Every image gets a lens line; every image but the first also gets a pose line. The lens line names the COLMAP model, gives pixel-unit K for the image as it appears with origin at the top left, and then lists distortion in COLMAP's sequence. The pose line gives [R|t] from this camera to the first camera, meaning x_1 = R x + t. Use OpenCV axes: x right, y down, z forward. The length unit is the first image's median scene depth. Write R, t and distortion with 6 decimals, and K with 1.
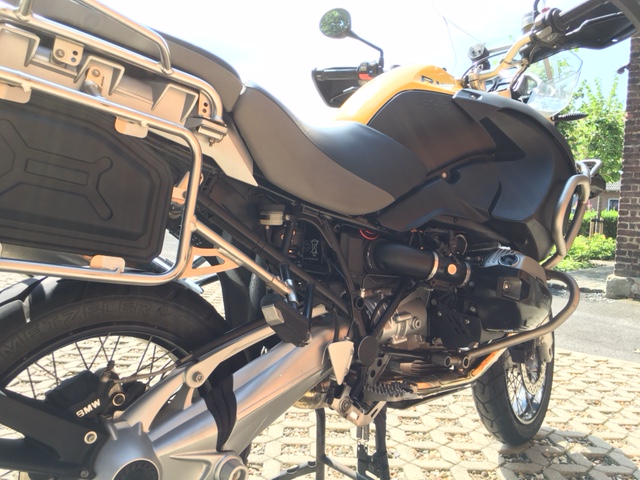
lens RADIAL K [[552.9, 0, 317.8], [0, 552.9, 225.6], [0, 0, 1]] dist [0.085742, -0.117340]
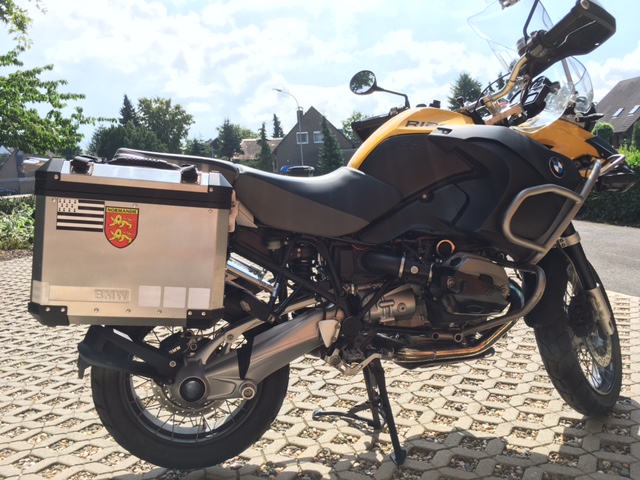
lens RADIAL K [[552.9, 0, 317.8], [0, 552.9, 225.6], [0, 0, 1]] dist [0.085742, -0.117340]
pose [[0.844492, -0.063055, -0.531843, 0.776235], [0.093634, 0.995133, 0.030696, -0.093399], [0.527319, -0.075721, 0.846287, -0.275696]]
